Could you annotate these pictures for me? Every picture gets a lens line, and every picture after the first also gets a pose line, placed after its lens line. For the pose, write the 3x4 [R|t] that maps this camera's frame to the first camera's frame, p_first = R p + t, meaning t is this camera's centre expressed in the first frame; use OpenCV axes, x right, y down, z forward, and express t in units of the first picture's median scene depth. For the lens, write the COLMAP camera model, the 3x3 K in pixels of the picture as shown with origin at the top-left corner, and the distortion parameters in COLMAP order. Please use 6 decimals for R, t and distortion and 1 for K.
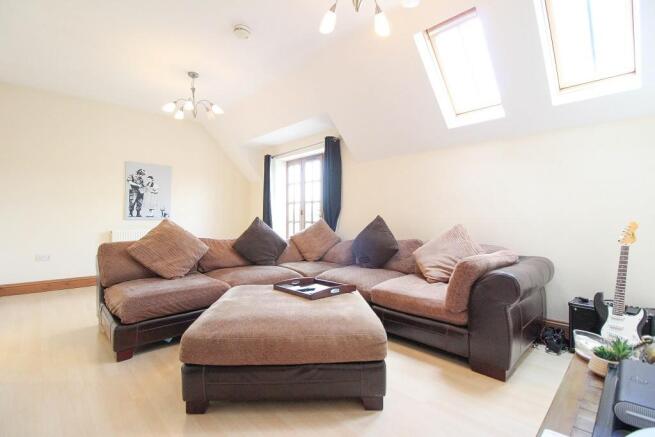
lens RADIAL K [[304.1, 0, 326.1], [0, 304.1, 216.0], [0, 0, 1]] dist [-0.011546, -0.004510]
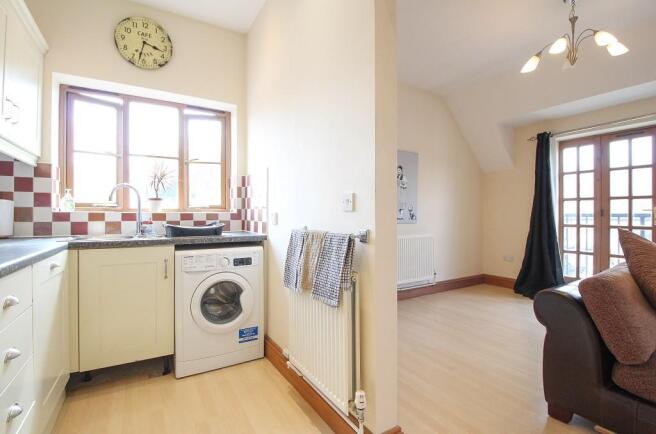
lens RADIAL K [[304.6, 0, 332.8], [0, 304.6, 215.4], [0, 0, 1]] dist [-0.011546, -0.004510]
pose [[0.975158, 0.000030, -0.221509, -0.572232], [0.001579, 0.999974, 0.007087, -0.012386], [0.221503, -0.007261, 0.975133, 0.208246]]
